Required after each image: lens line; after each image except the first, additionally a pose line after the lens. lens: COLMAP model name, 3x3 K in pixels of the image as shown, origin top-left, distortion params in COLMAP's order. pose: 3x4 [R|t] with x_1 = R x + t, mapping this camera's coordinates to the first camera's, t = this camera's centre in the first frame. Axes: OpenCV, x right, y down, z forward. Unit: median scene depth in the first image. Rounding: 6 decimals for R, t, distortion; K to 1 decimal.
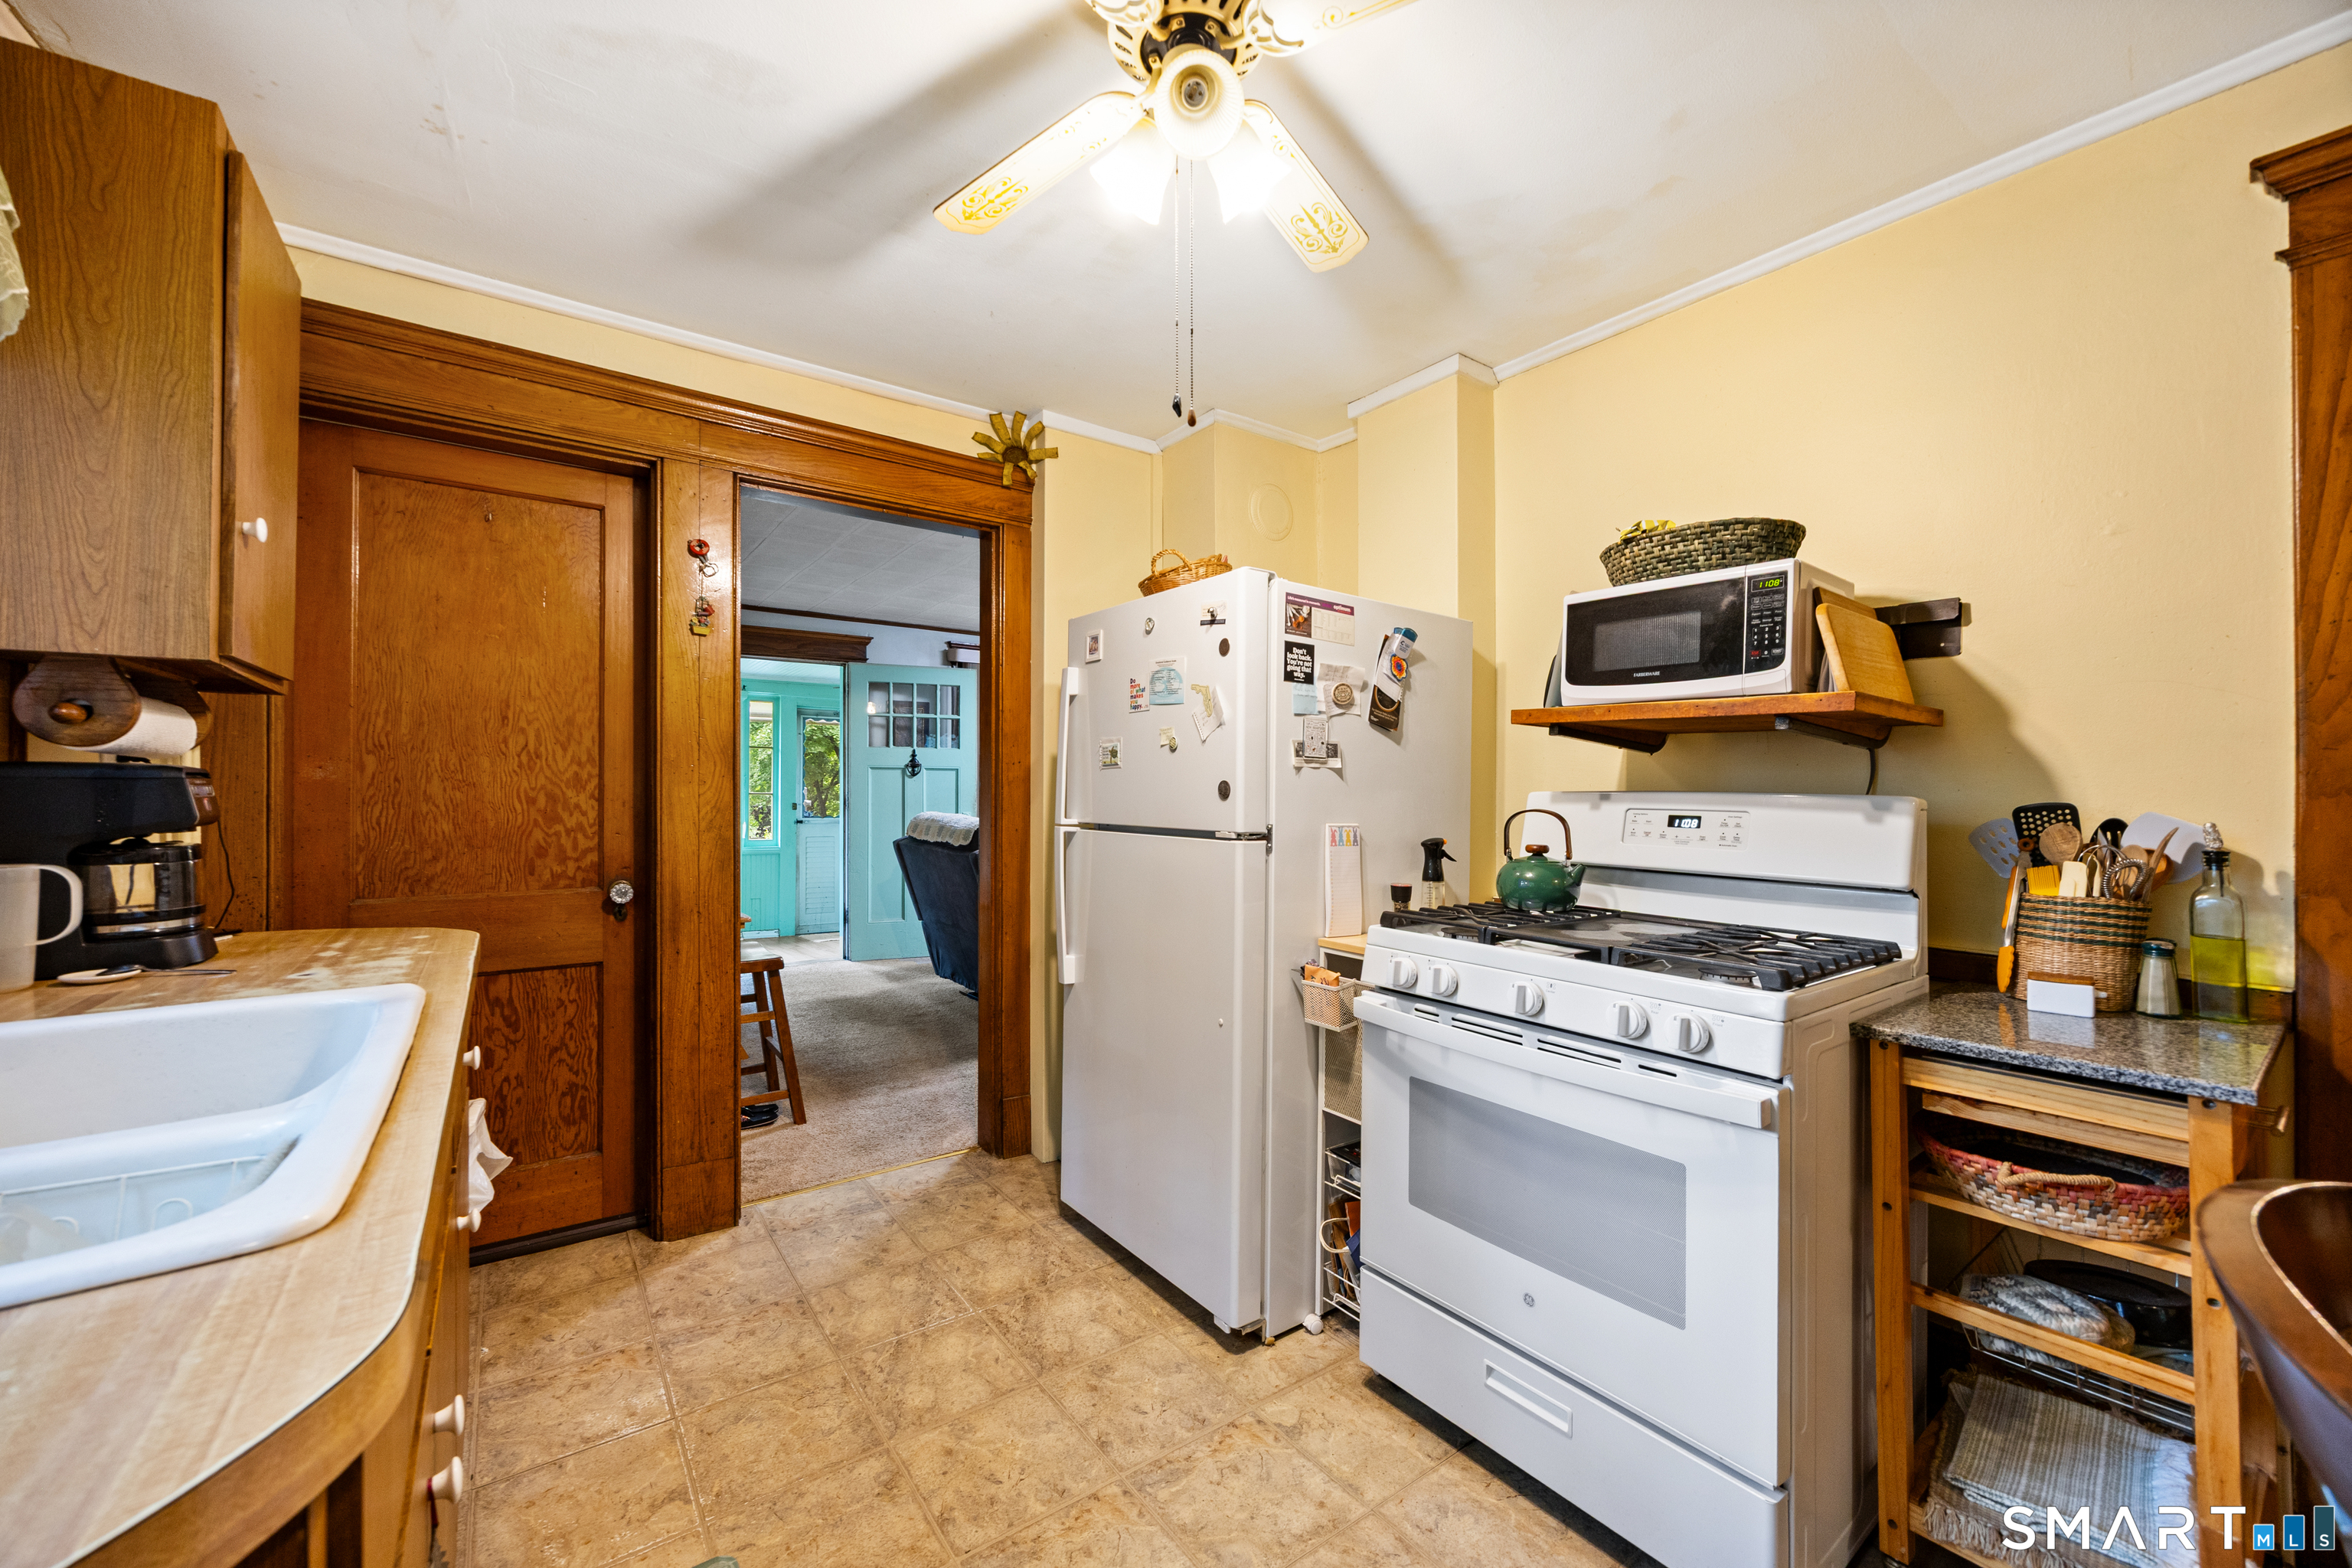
lens RADIAL K [[920.3, 0, 1144.6], [0, 920.3, 780.7], [0, 0, 1]] dist [0.000026, 0.000098]
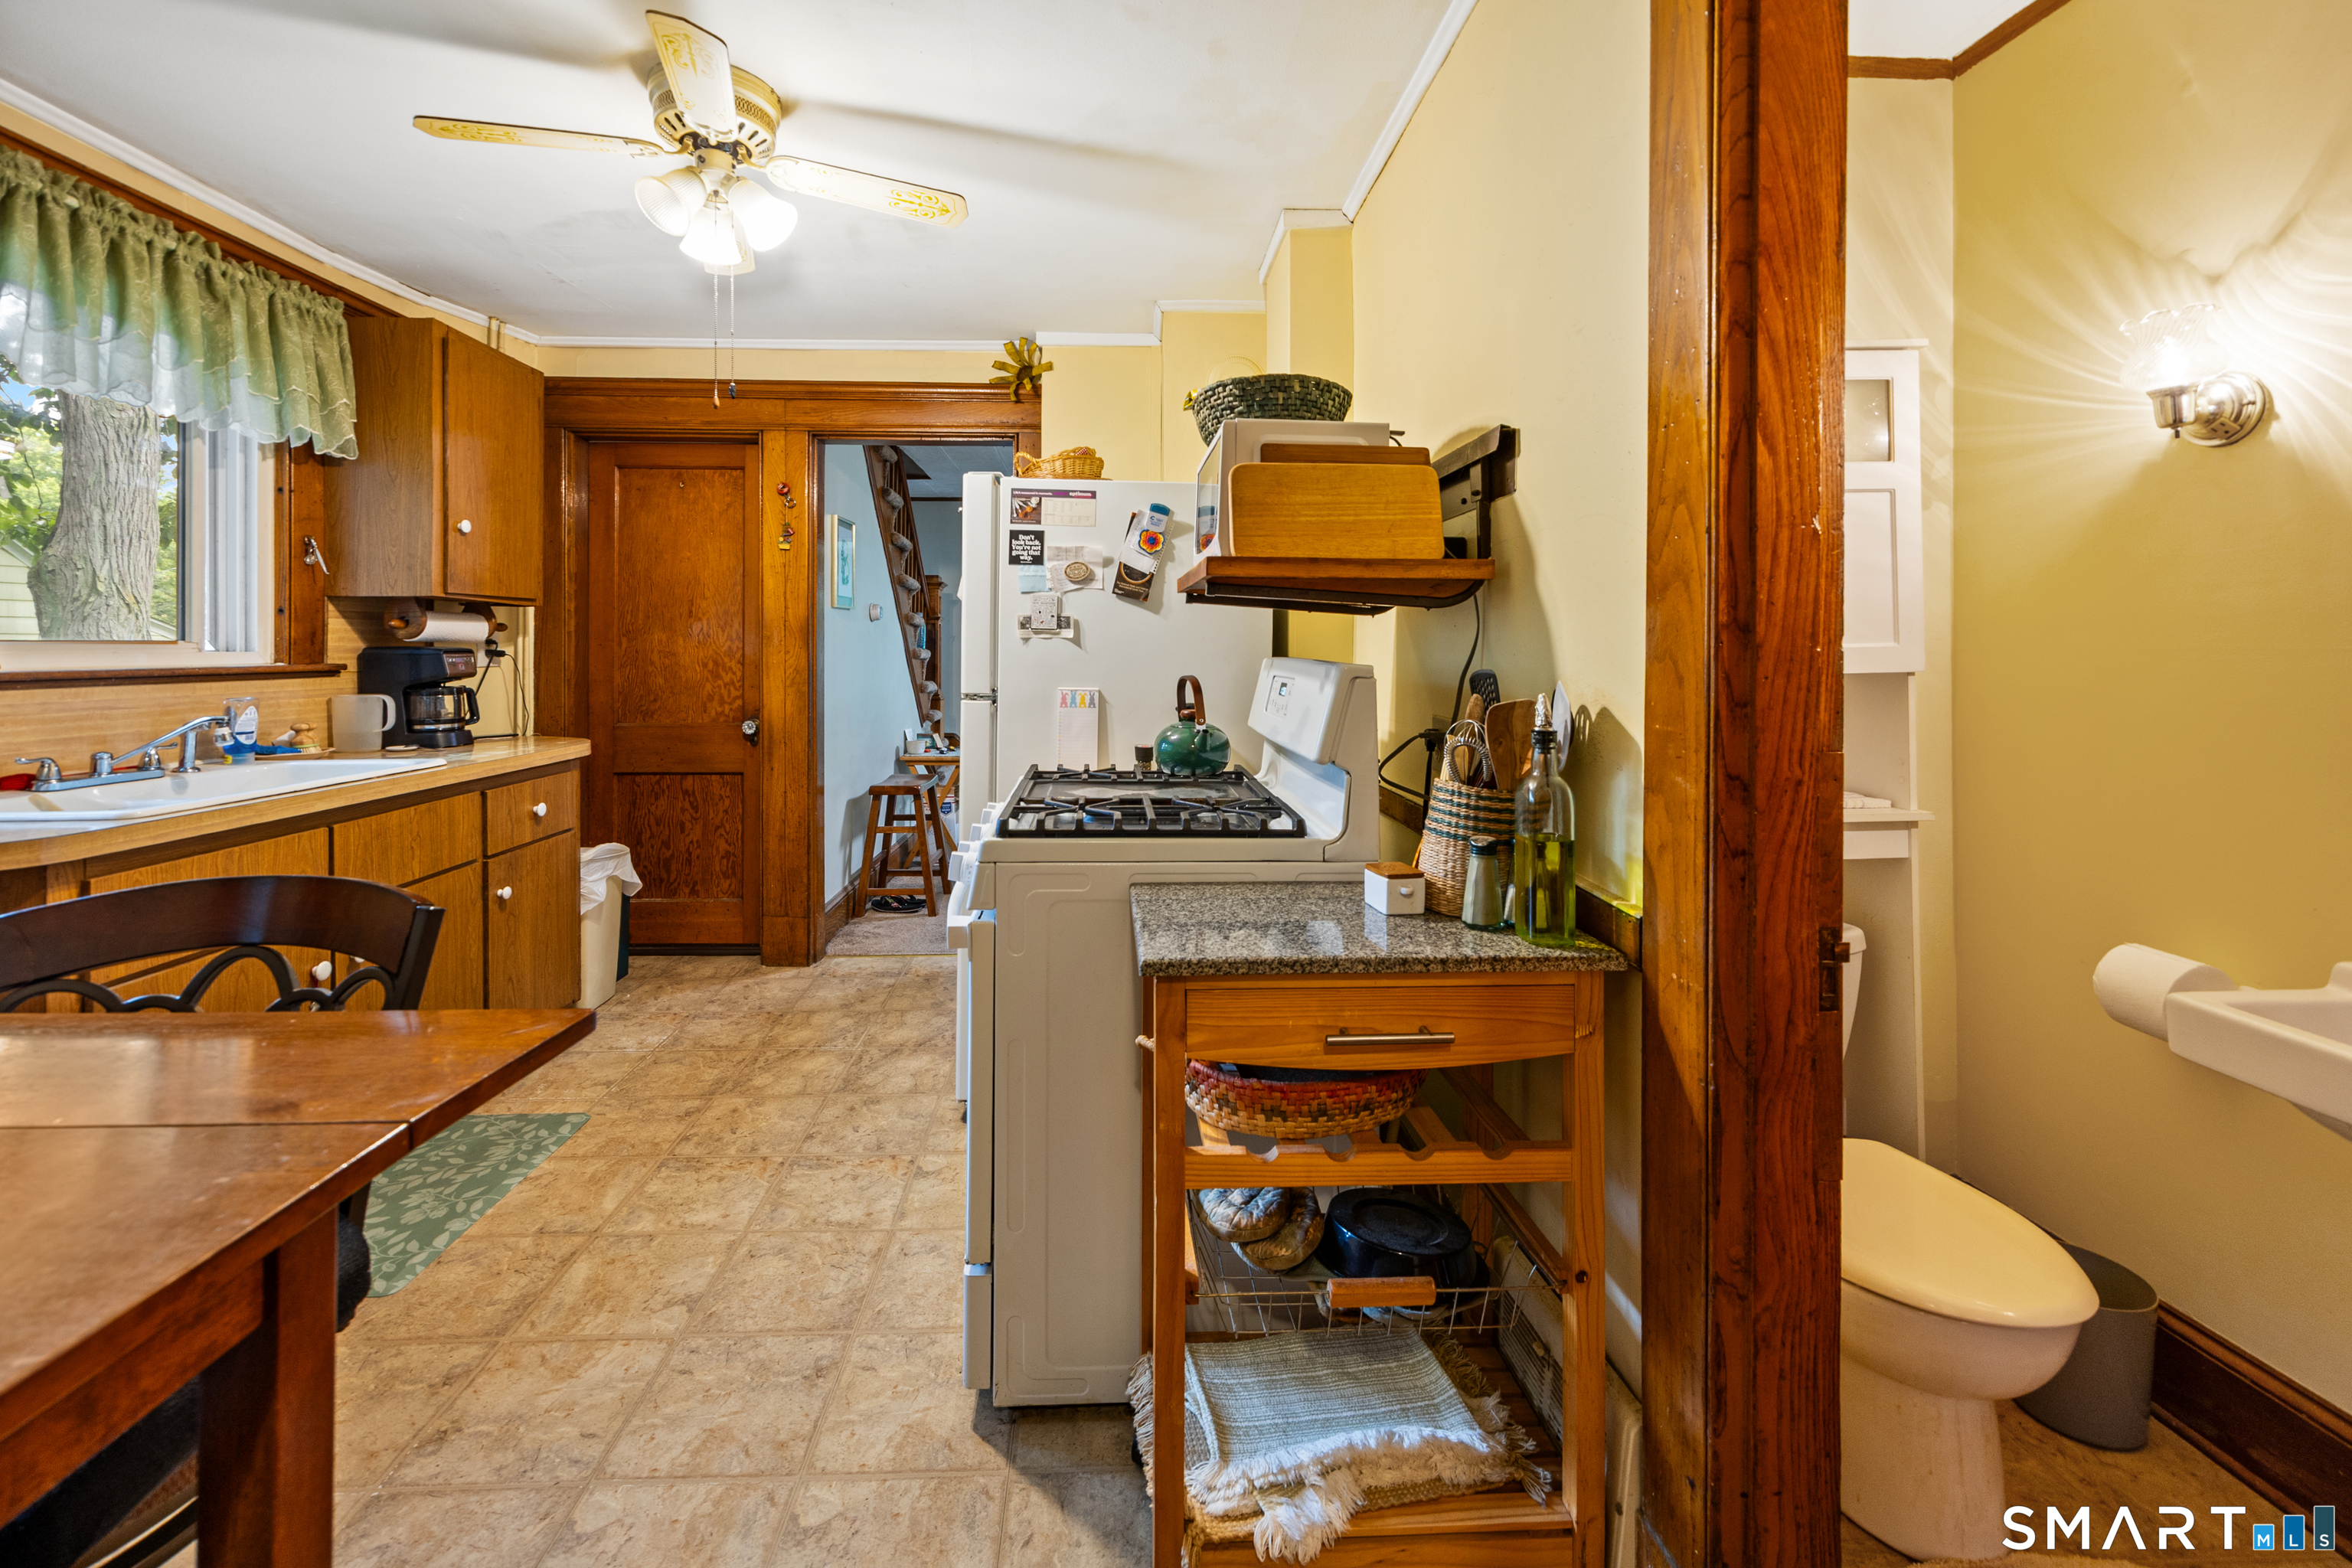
lens RADIAL K [[958.7, 0, 1130.0], [0, 958.7, 646.8], [0, 0, 1]] dist [-0.001861, 0.000035]
pose [[0.828862, -0.007306, -0.559406, 0.875972], [0.010037, 0.999948, 0.001812, -0.004032], [0.559363, -0.007117, 0.828892, 0.069571]]
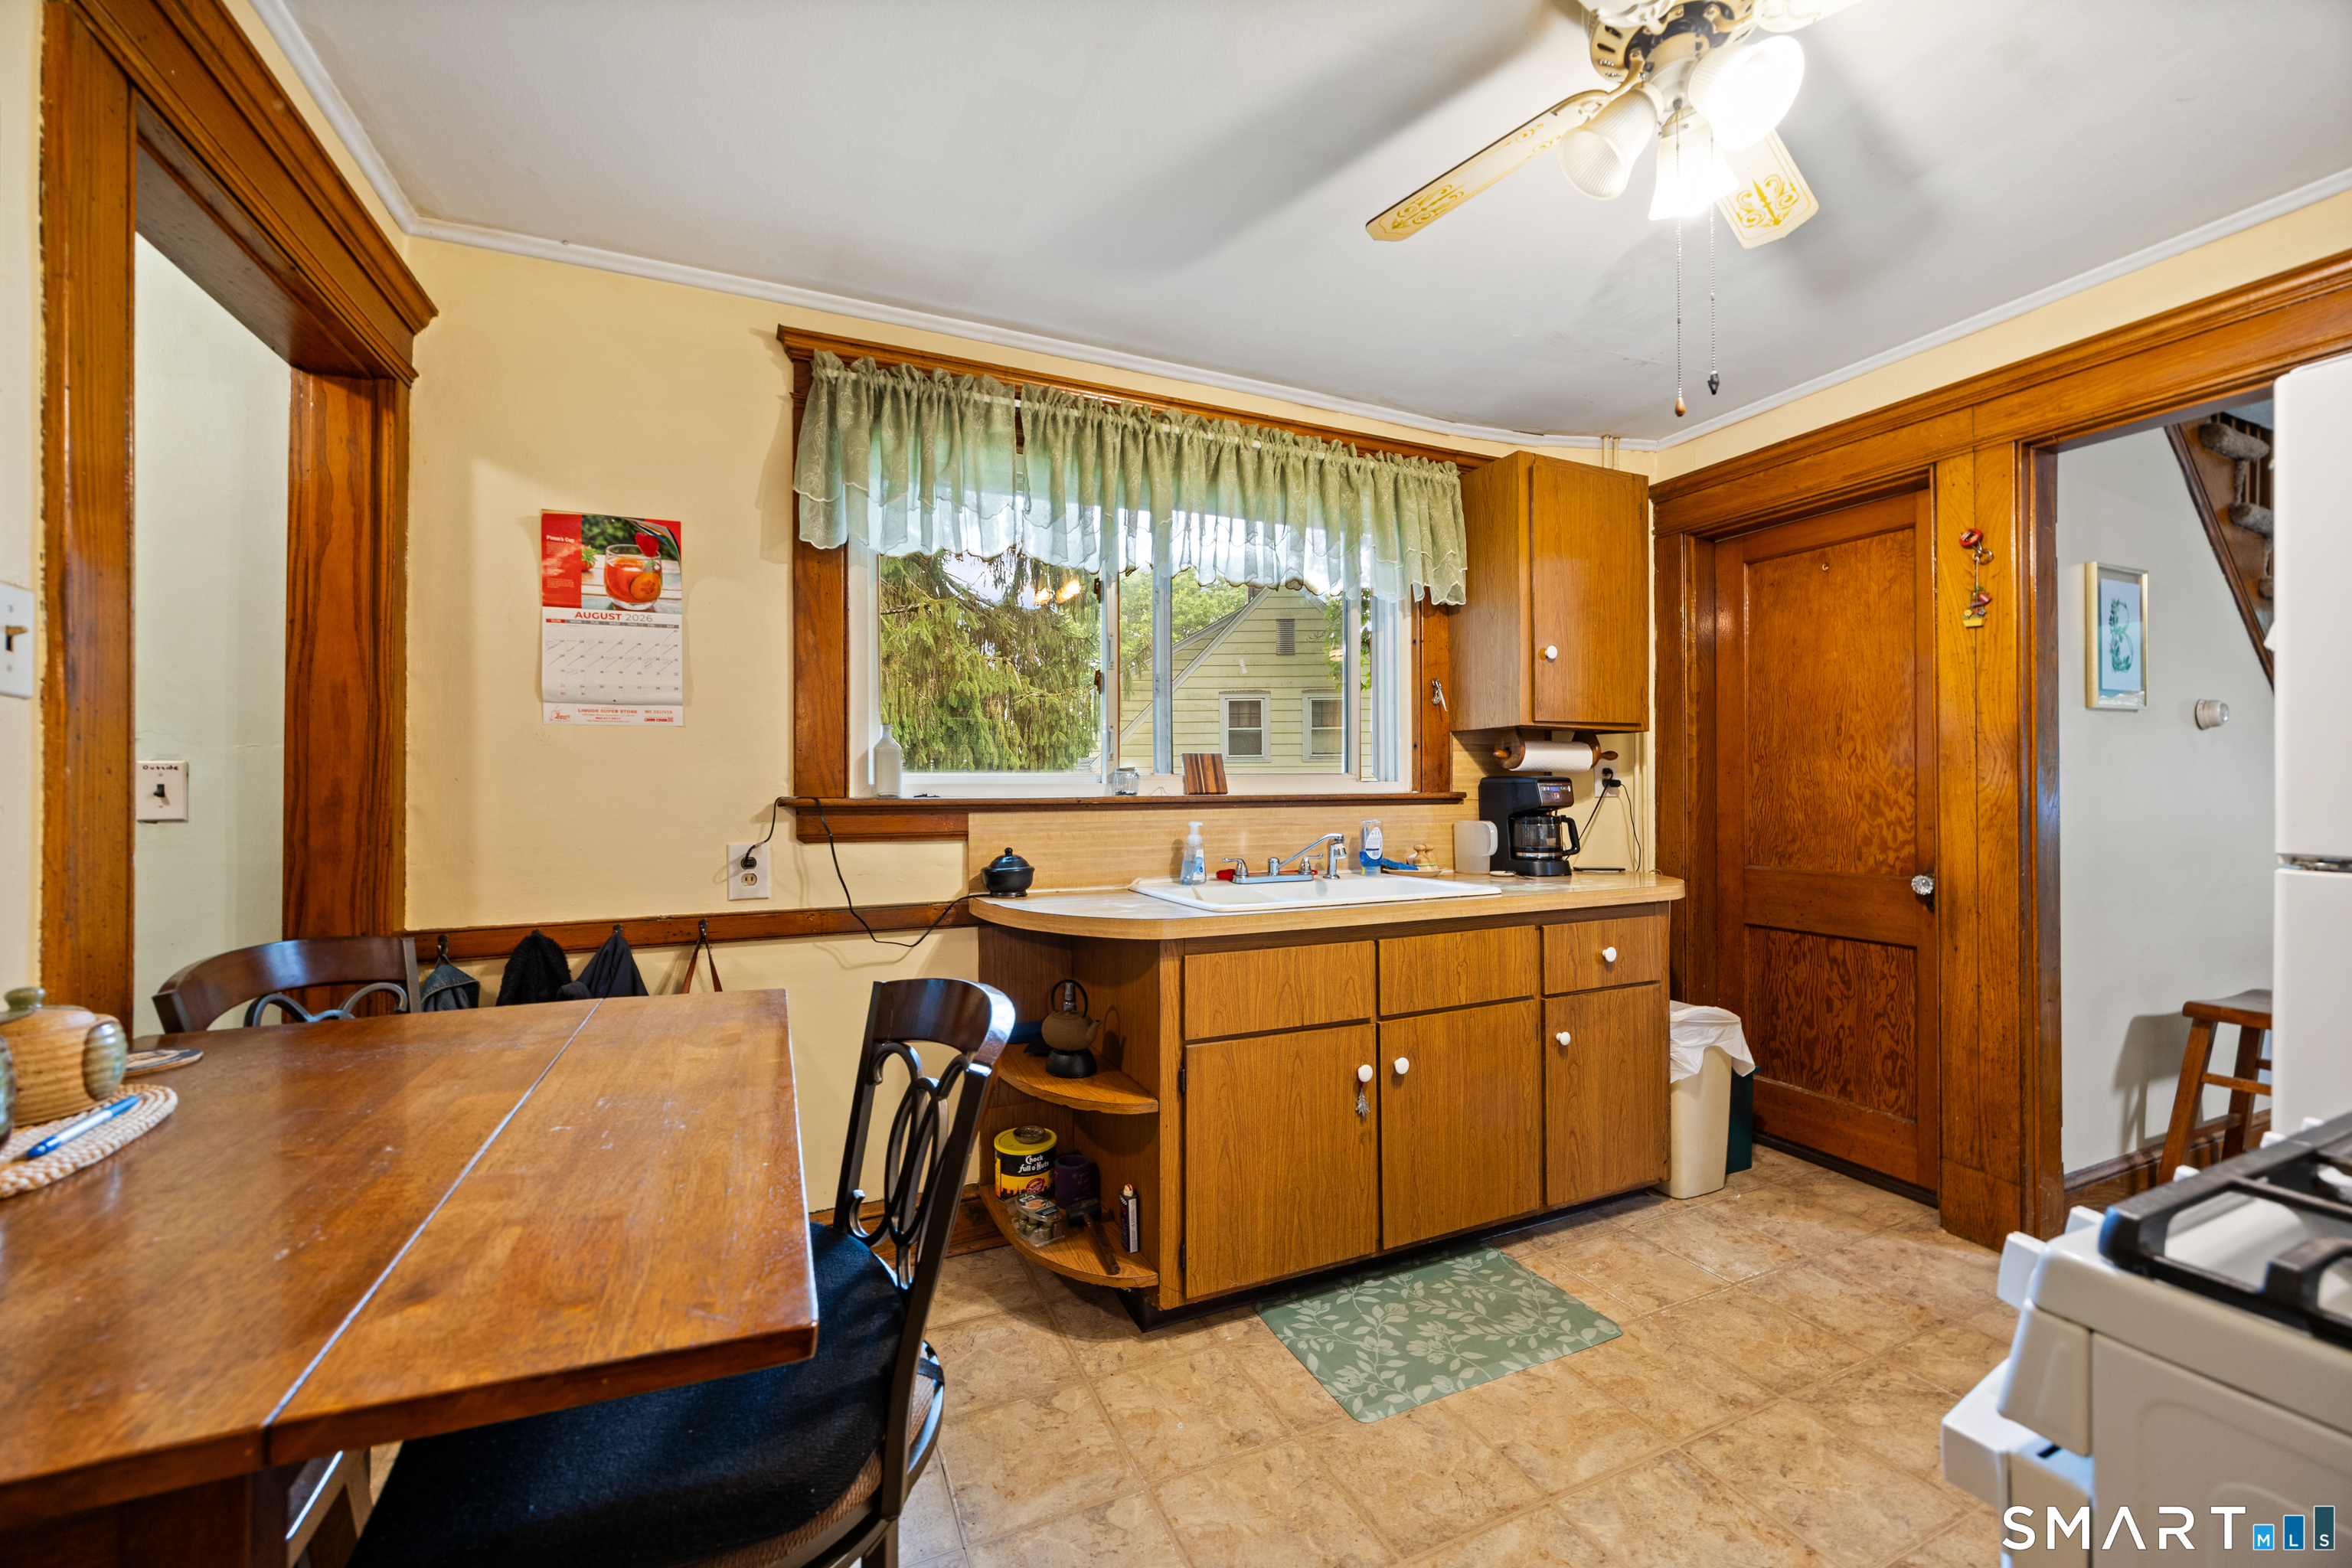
lens RADIAL K [[915.1, 0, 1183.0], [0, 915.1, 783.4], [0, 0, 1]] dist [-0.000123, 0.000100]
pose [[-0.194824, -0.010982, -0.980777, 0.686619], [0.011707, 0.999840, -0.013521, 0.011094], [0.980768, -0.014116, -0.194664, 0.404536]]
